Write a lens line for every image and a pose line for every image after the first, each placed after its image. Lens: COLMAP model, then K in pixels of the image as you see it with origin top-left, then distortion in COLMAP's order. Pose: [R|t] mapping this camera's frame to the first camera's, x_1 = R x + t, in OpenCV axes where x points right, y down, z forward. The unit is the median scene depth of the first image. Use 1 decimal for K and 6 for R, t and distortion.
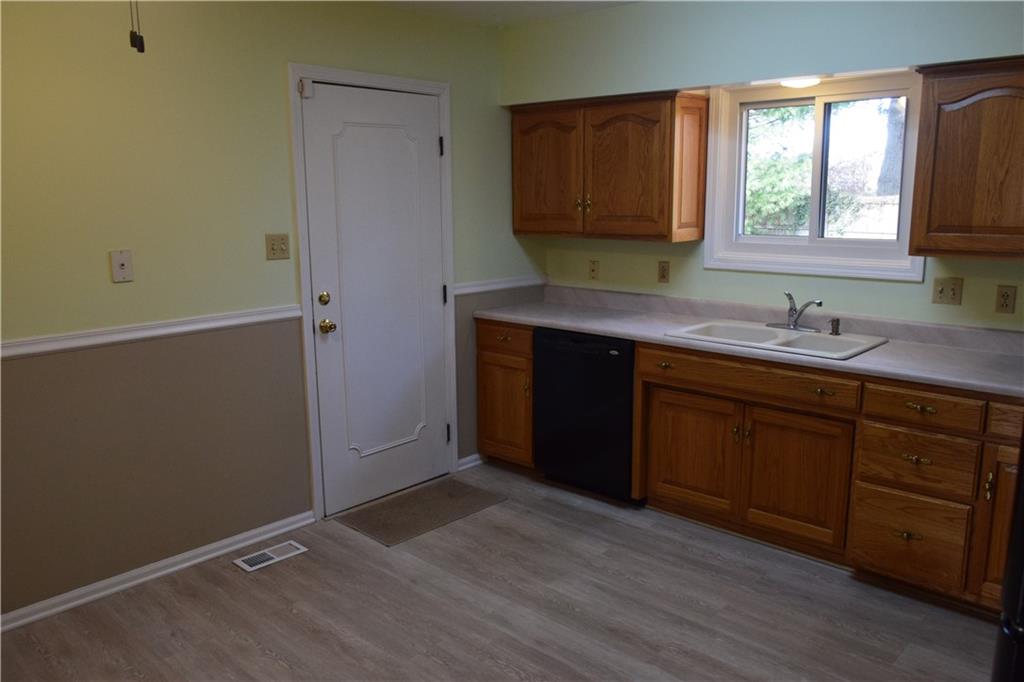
lens RADIAL K [[819.3, 0, 513.6], [0, 819.3, 350.3], [0, 0, 1]] dist [0.001532, 0.001990]
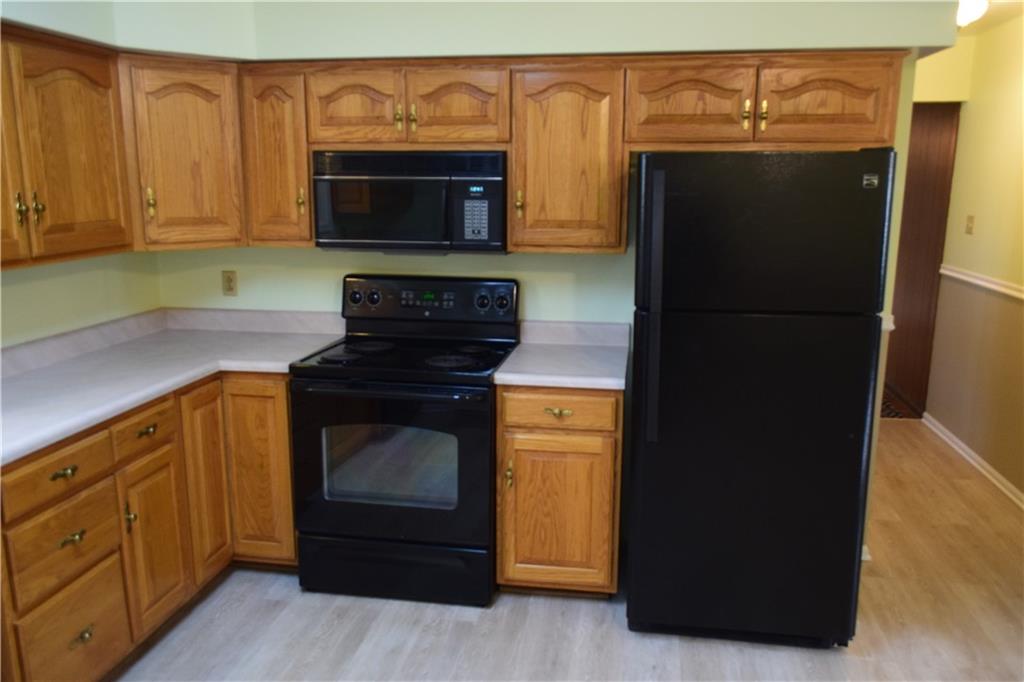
lens RADIAL K [[796.1, 0, 518.0], [0, 796.1, 353.0], [0, 0, 1]] dist [-0.010653, -0.001121]
pose [[-0.550923, -0.177805, 0.815395, -0.252218], [0.160026, 0.936404, 0.312314, -0.157814], [-0.819070, 0.302546, -0.487433, 0.793171]]
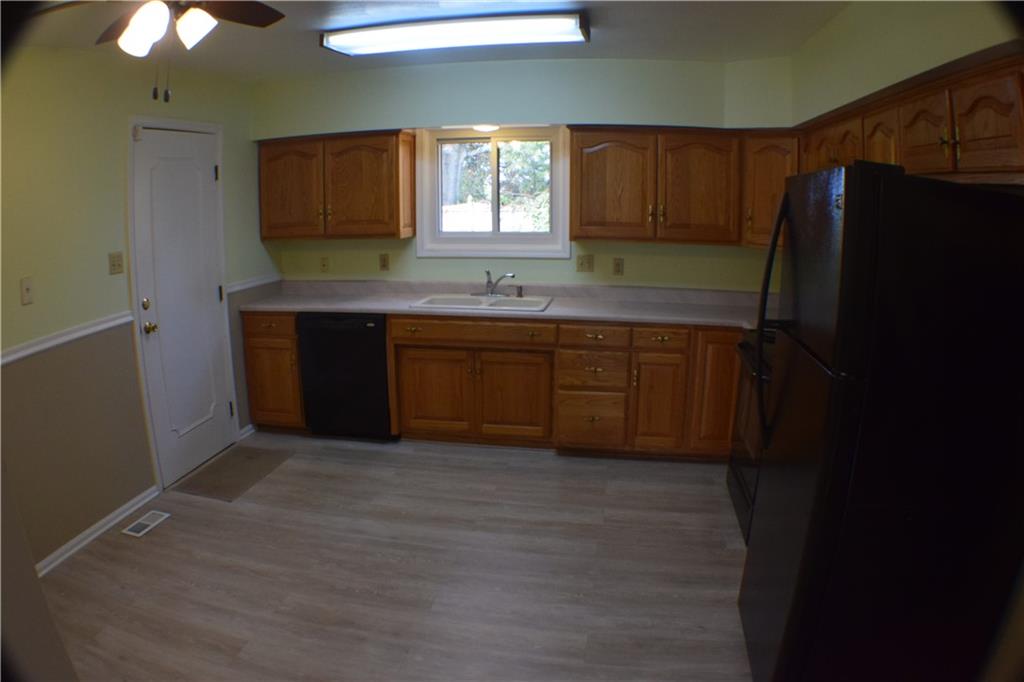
lens RADIAL K [[687.9, 0, 525.6], [0, 687.9, 358.7], [0, 0, 1]] dist [-0.296105, 0.067976]
pose [[0.835945, -0.119103, 0.535733, -0.263777], [0.099691, 0.992881, 0.065179, 0.010988], [-0.539682, -0.001078, 0.841868, -0.030852]]
